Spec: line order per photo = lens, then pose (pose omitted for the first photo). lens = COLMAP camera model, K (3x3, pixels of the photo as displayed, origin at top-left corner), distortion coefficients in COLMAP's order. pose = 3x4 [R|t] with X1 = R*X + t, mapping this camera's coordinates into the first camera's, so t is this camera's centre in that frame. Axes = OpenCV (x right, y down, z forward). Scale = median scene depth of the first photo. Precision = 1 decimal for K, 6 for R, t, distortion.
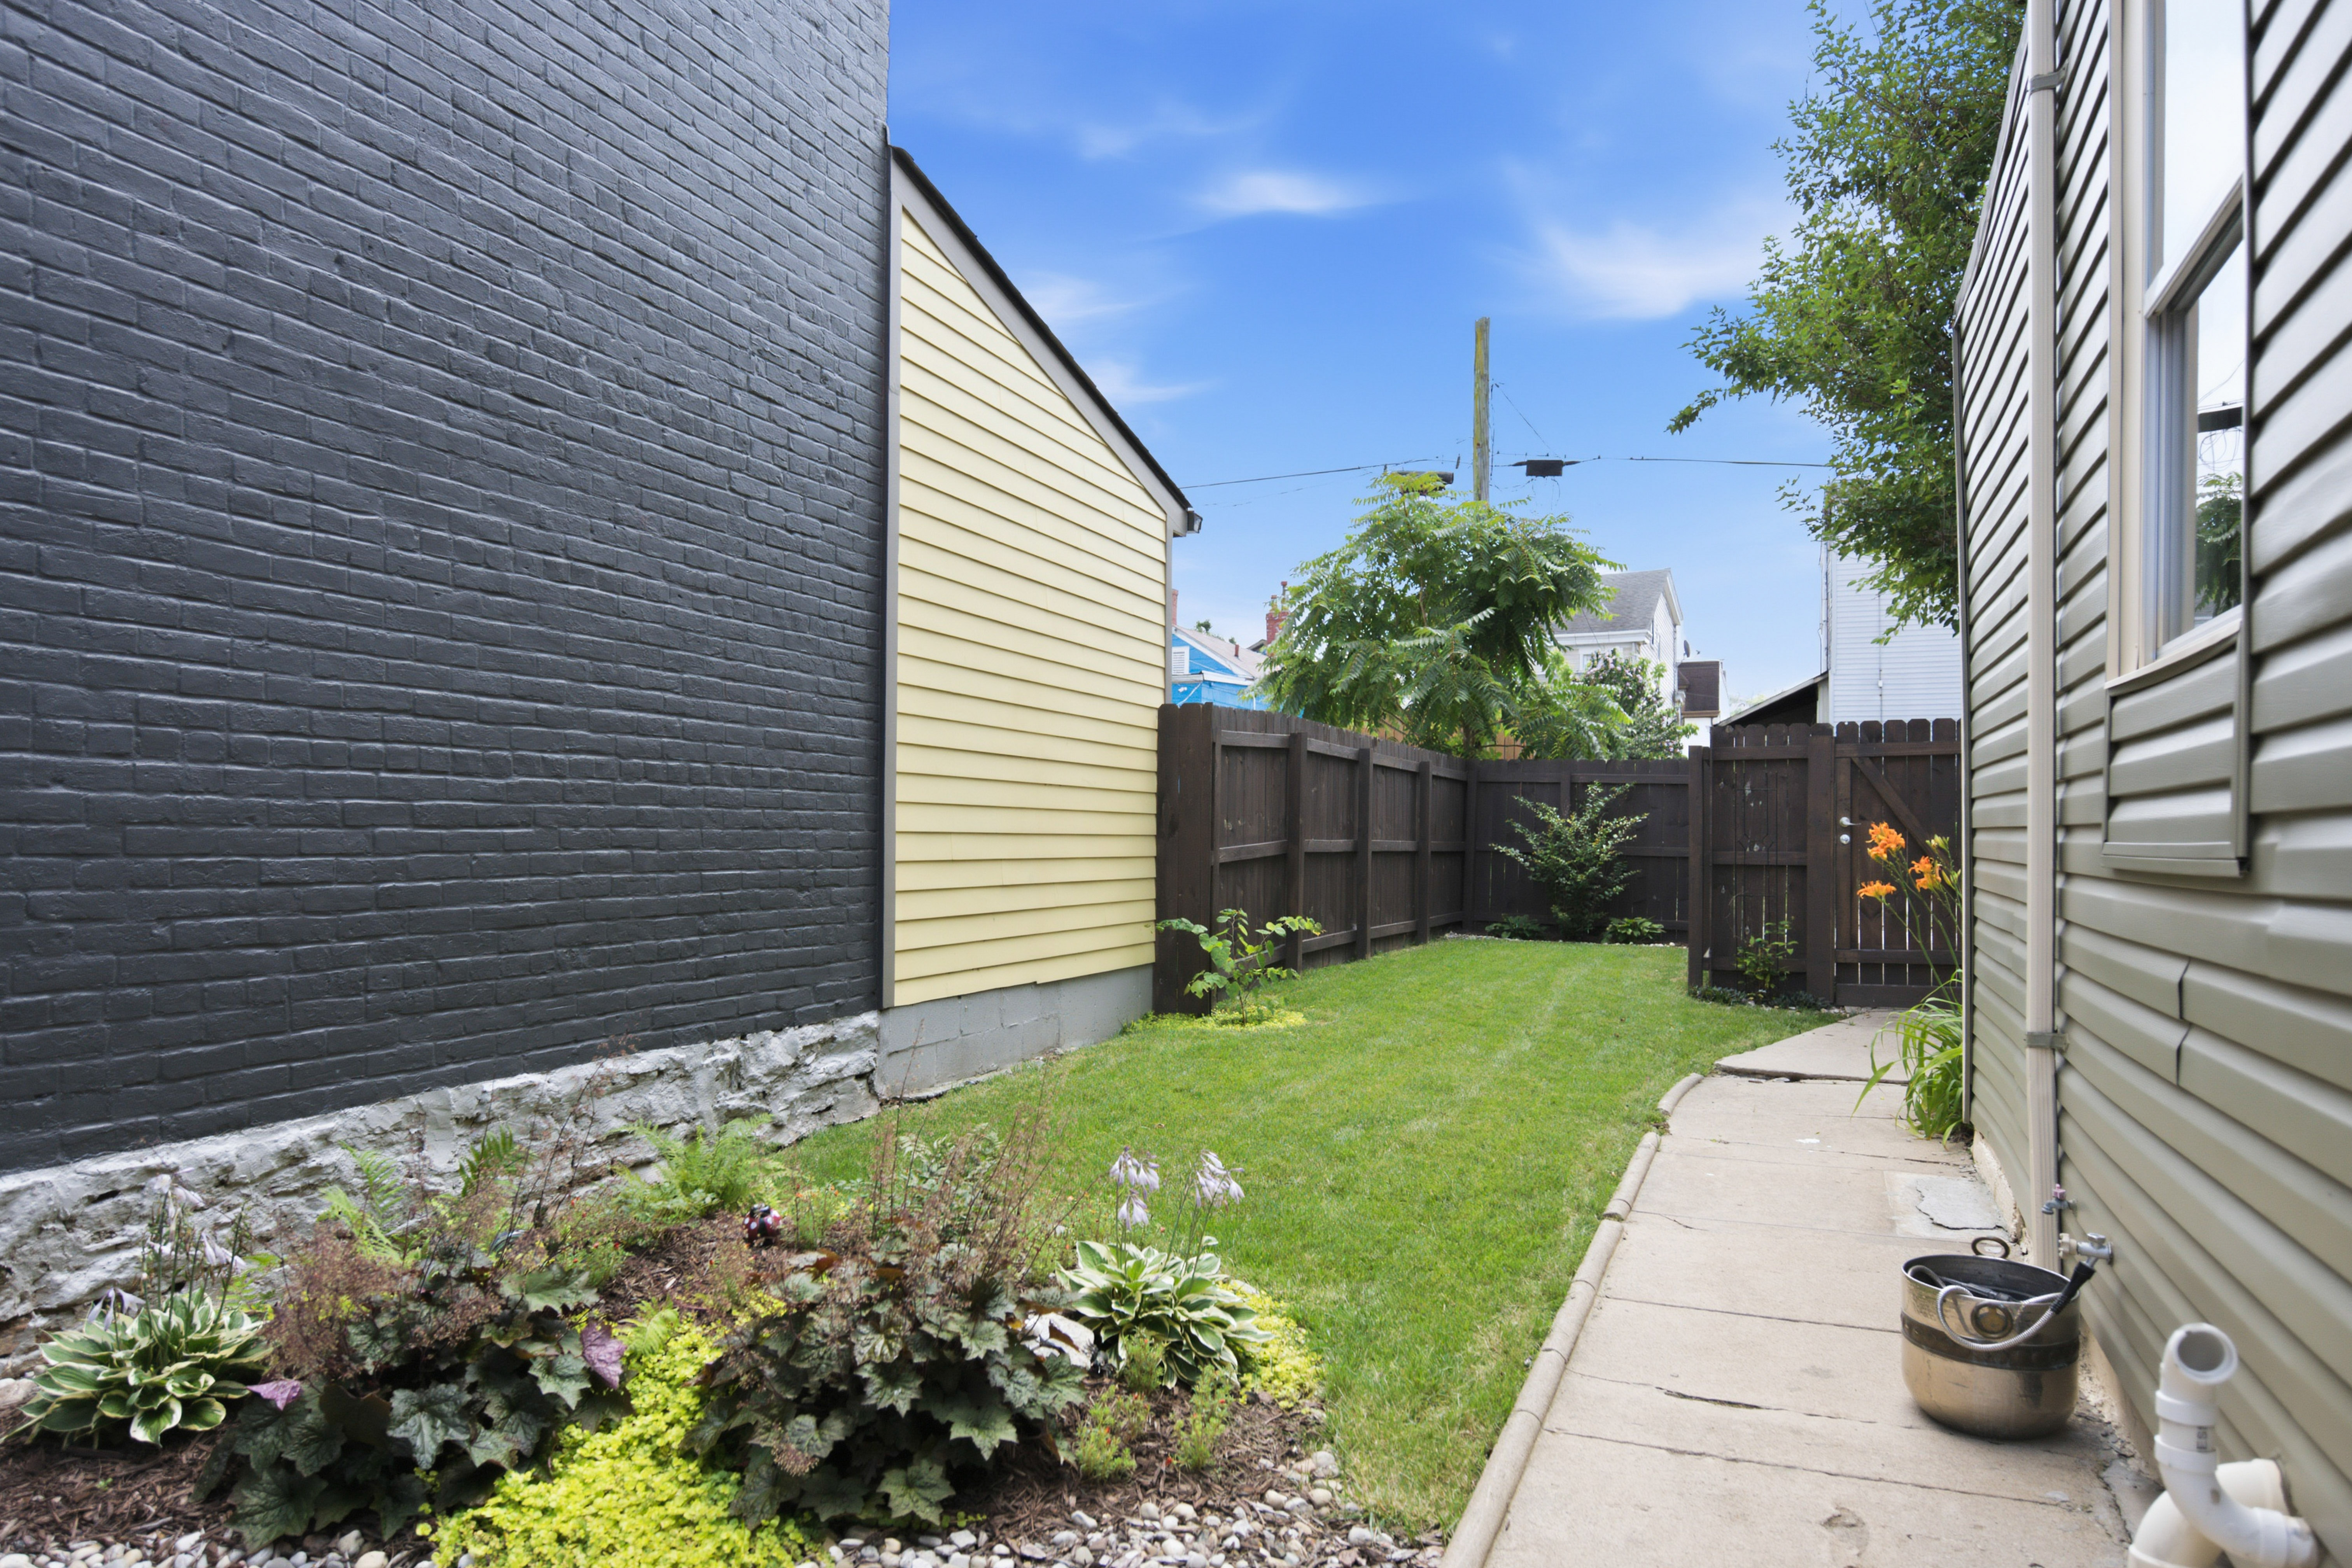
lens RADIAL K [[1547.1, 0, 1178.9], [0, 1547.1, 834.3], [0, 0, 1]] dist [-0.017183, -0.001618]
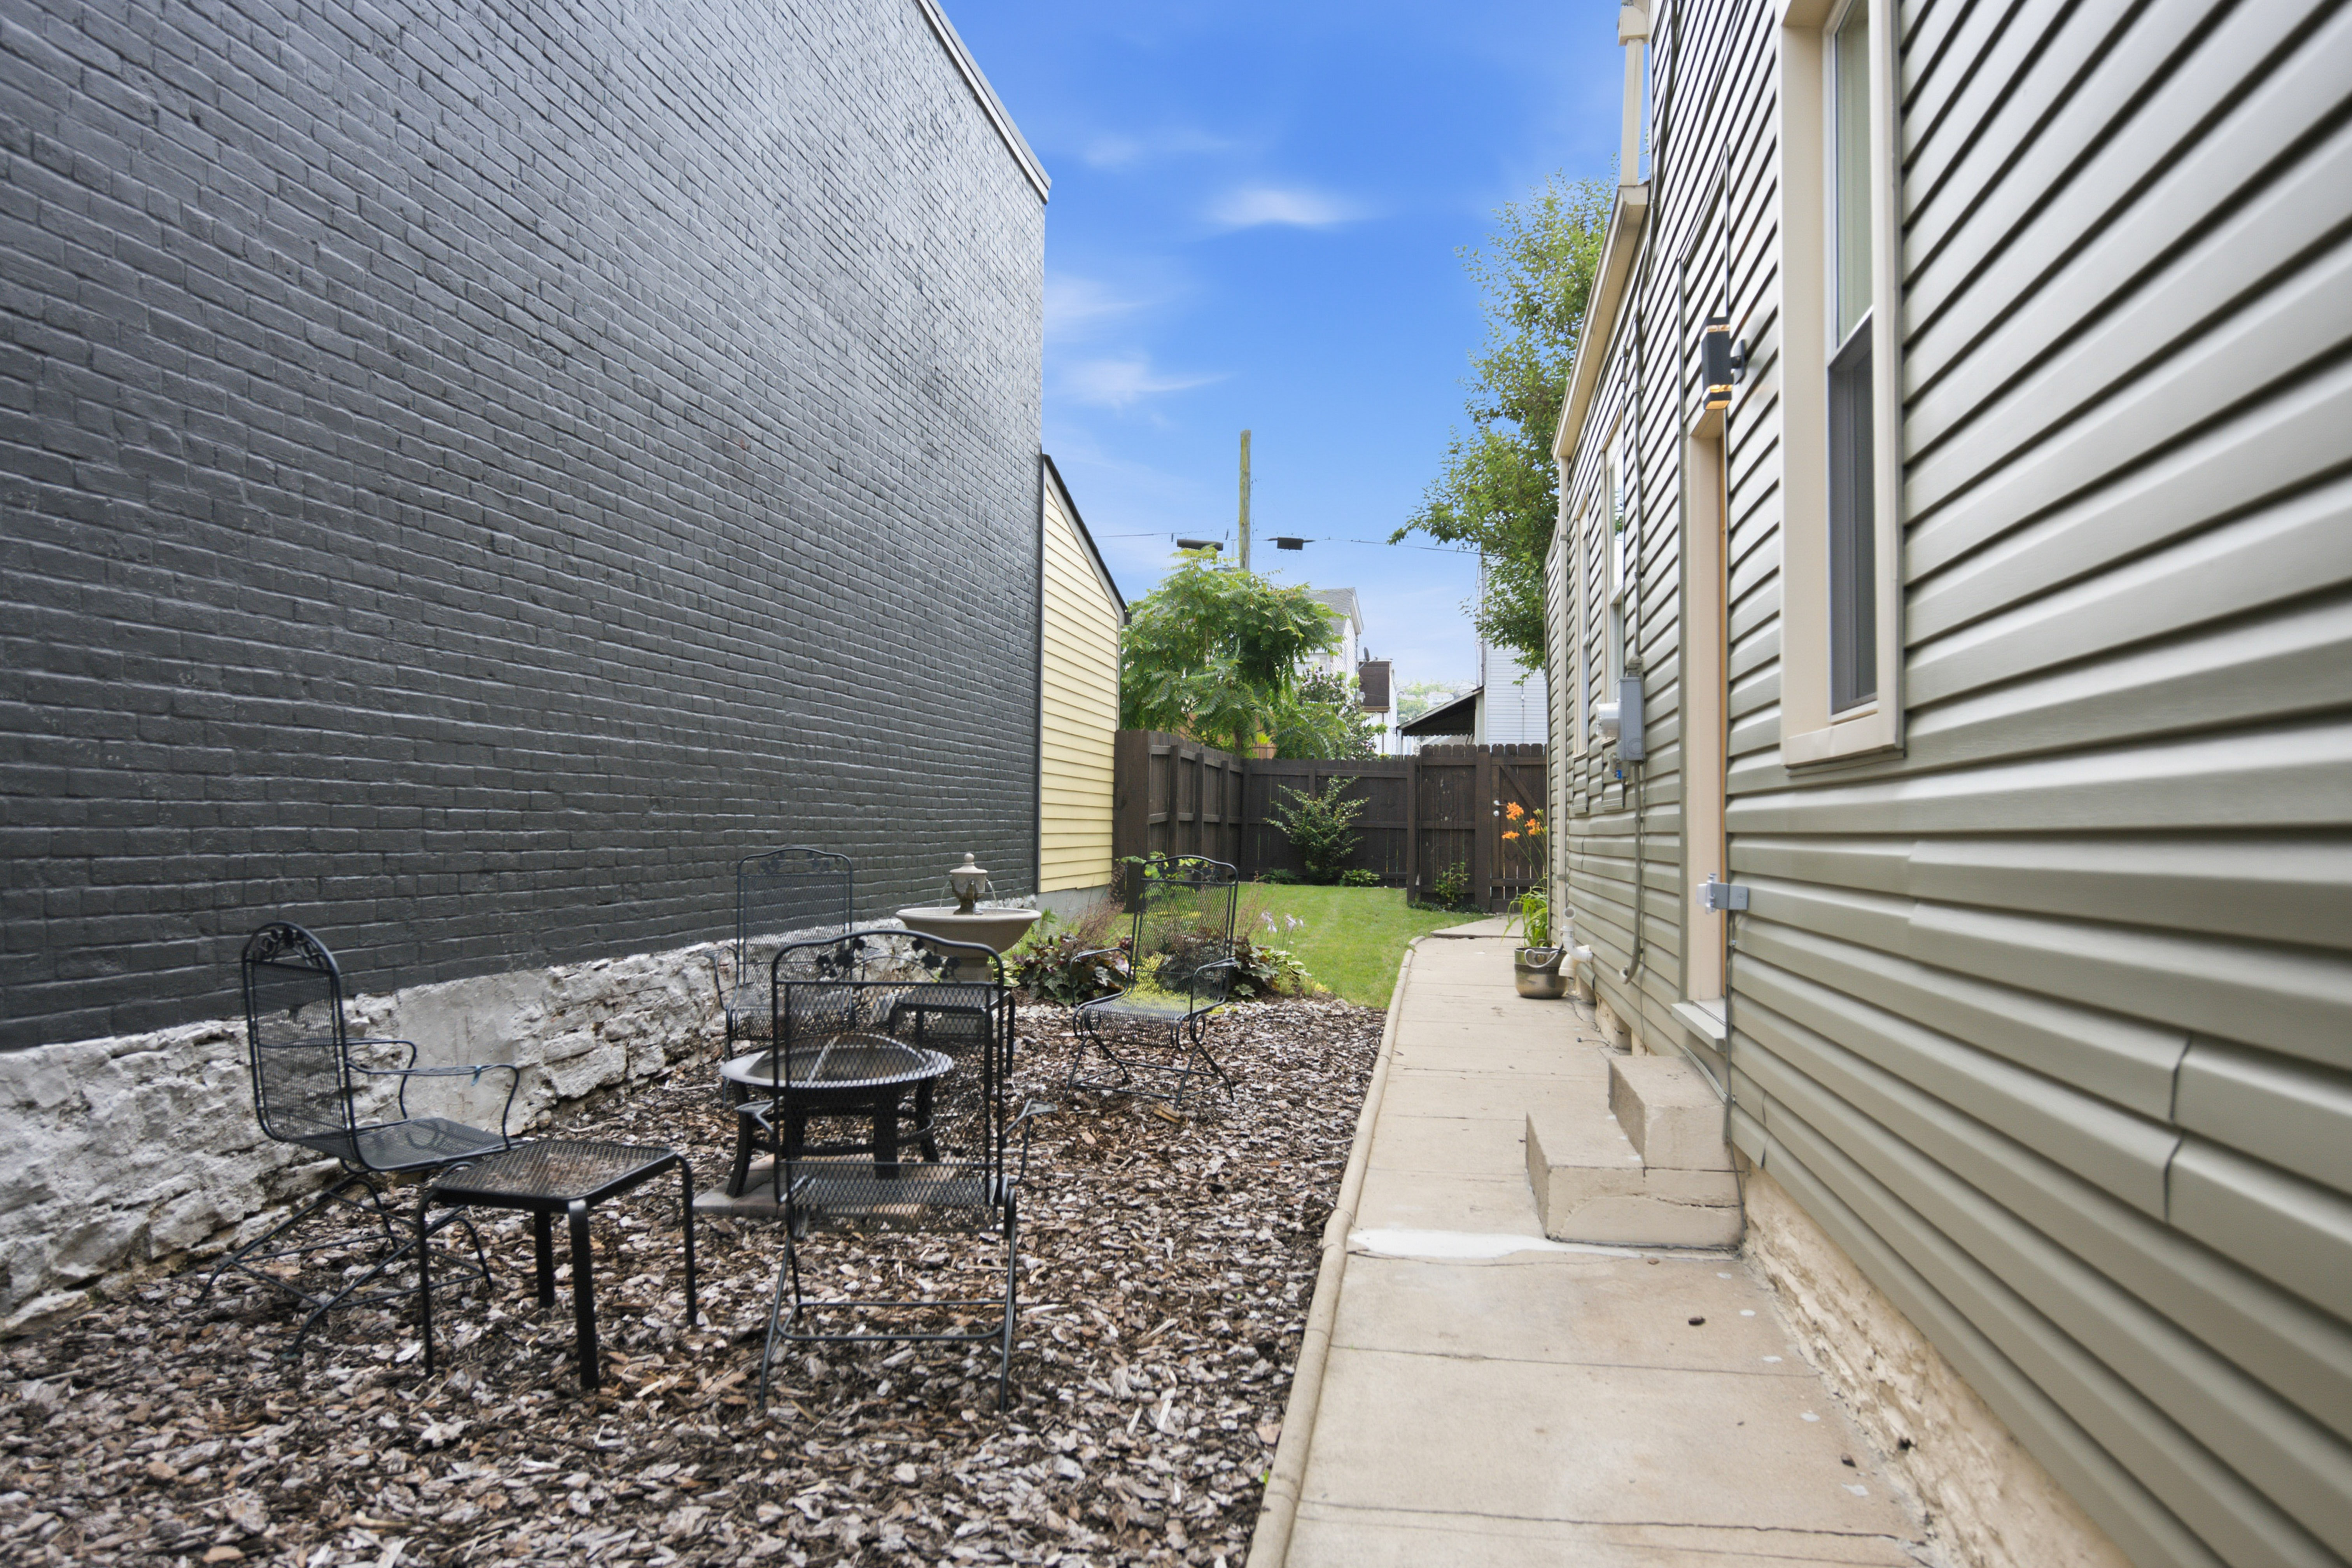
lens RADIAL K [[1639.0, 0, 1176.0], [0, 1639.0, 784.0], [0, 0, 1]] dist [-0.000299, 0.000093]
pose [[0.977267, 0.009761, 0.211789, -0.203506], [-0.005254, 0.999748, -0.021833, 0.008384], [-0.211949, 0.020224, 0.977072, -0.474682]]
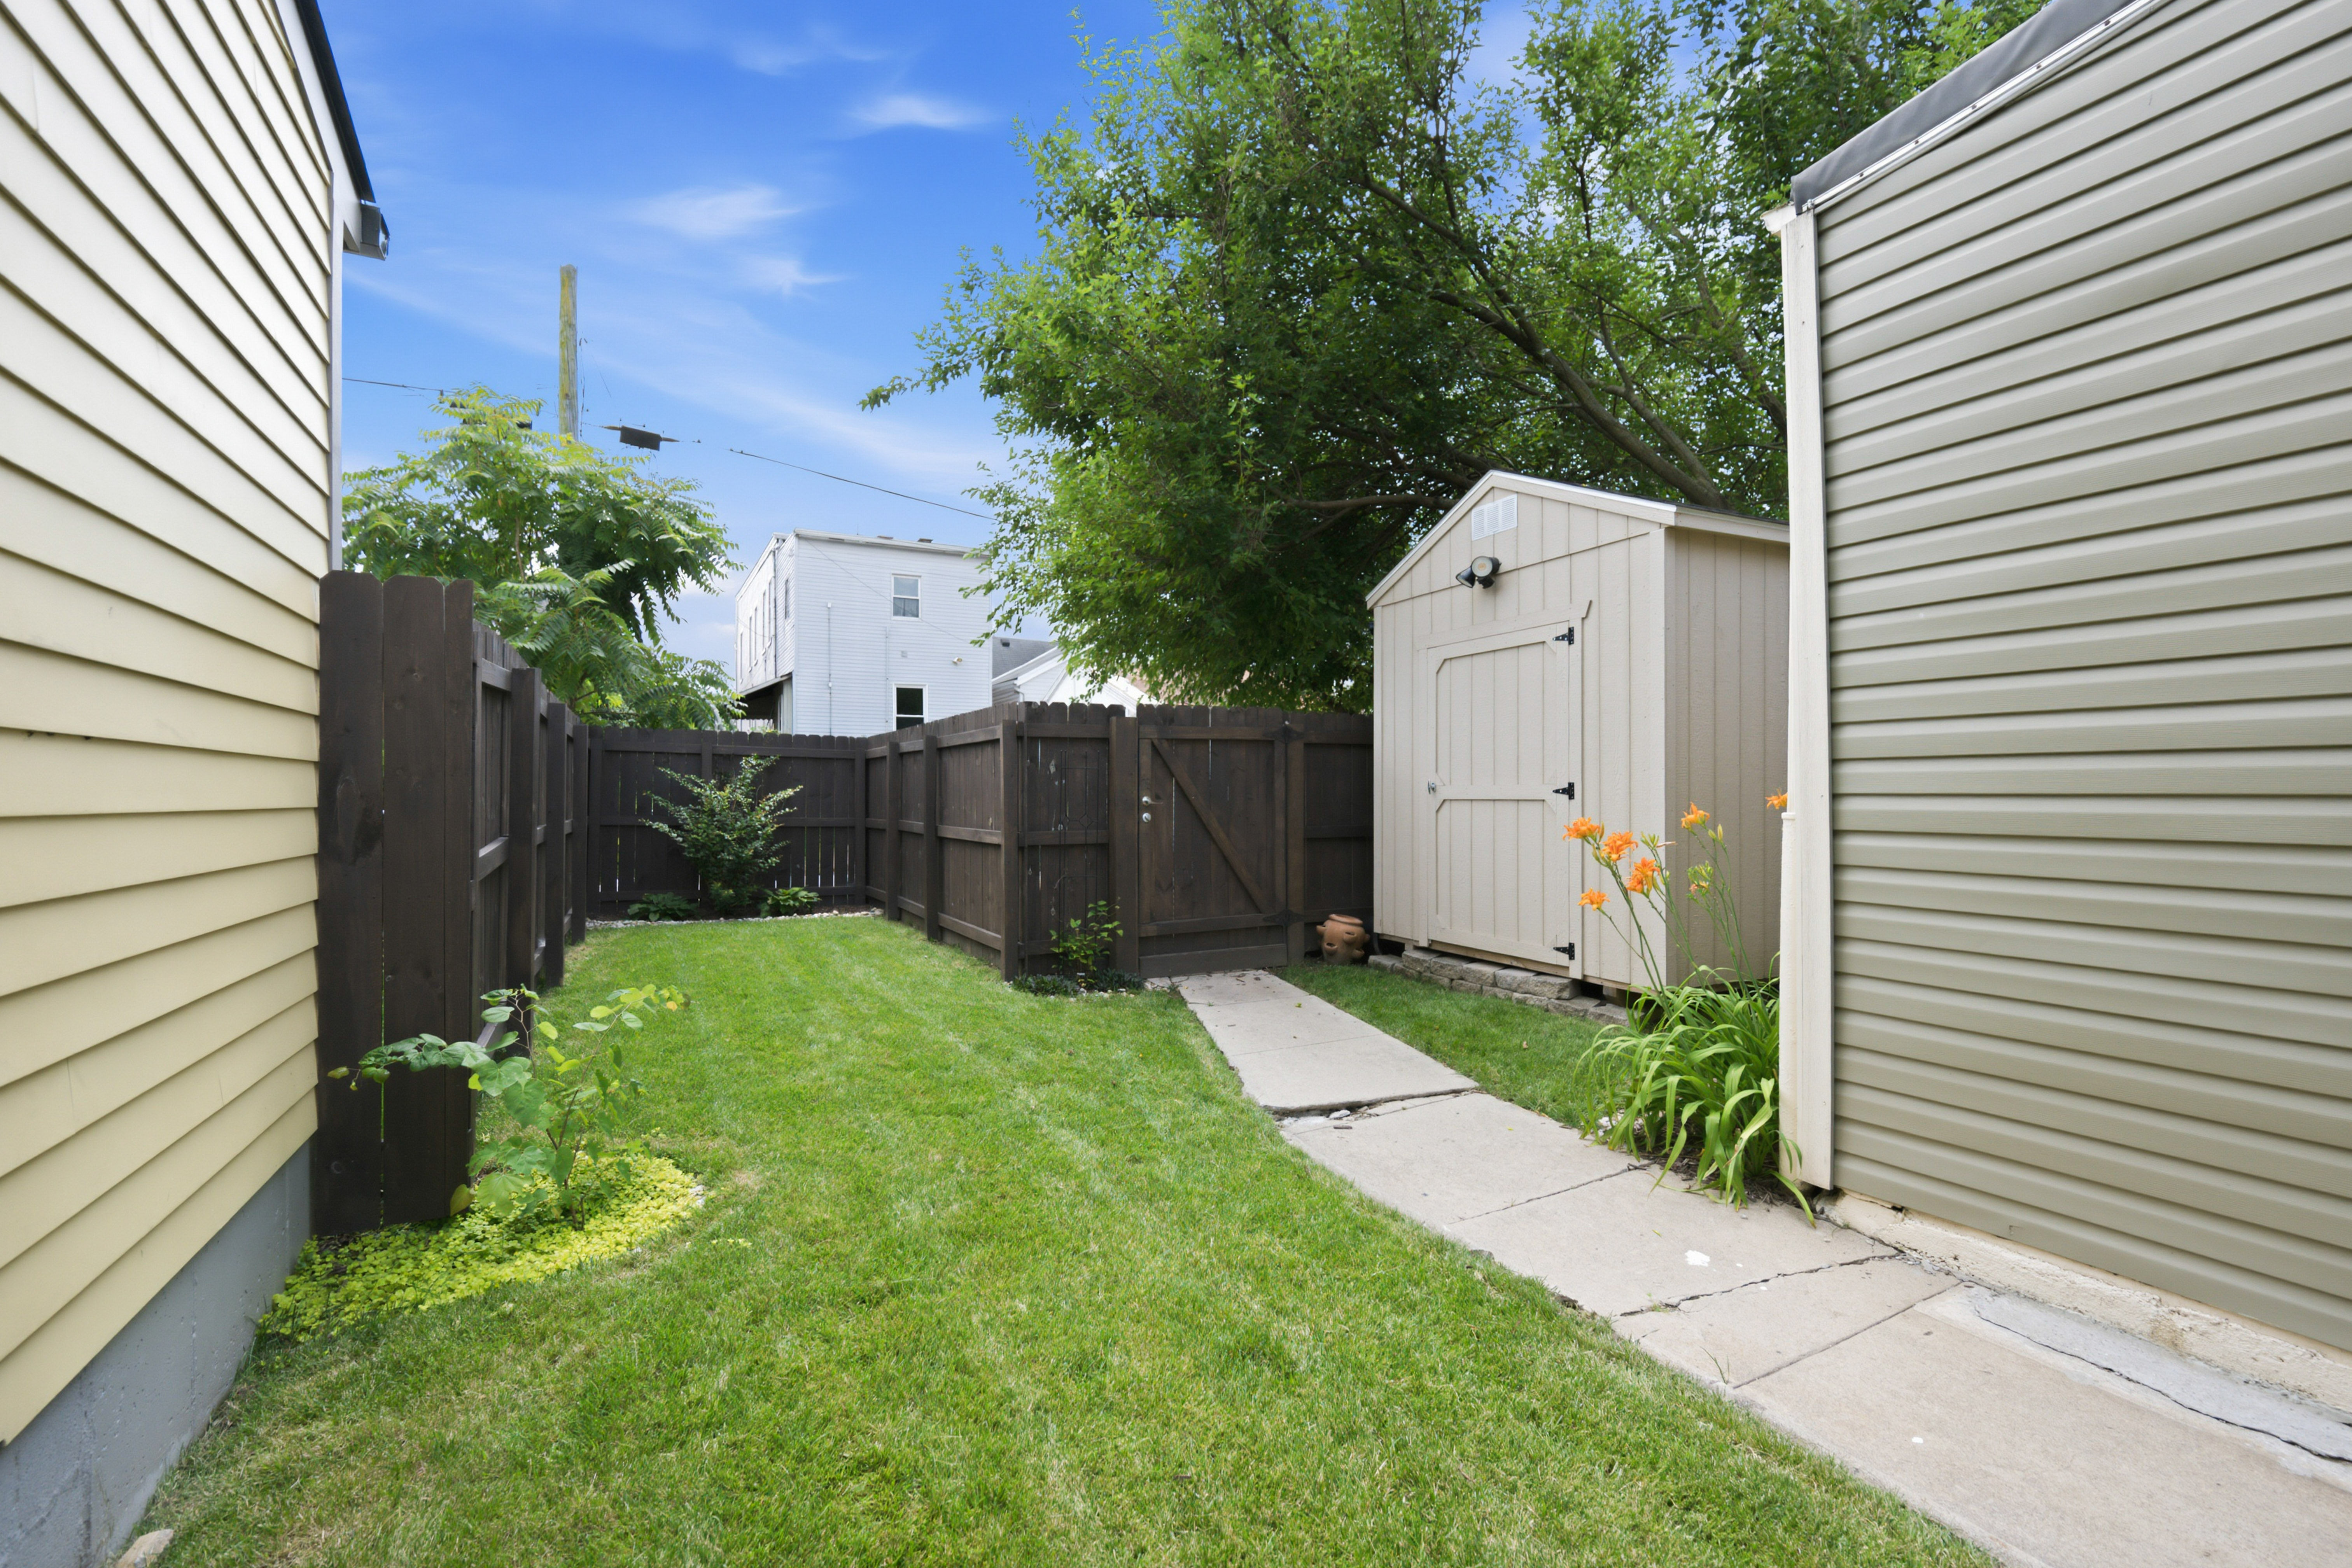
lens RADIAL K [[1010.8, 0, 1176.0], [0, 1010.8, 784.0], [0, 0, 1]] dist [0.018273, 0.000006]
pose [[0.648037, 0.000592, 0.761609, -0.050474], [0.003537, 0.999987, -0.003786, -0.011407], [-0.761601, 0.005147, 0.648026, 0.379436]]
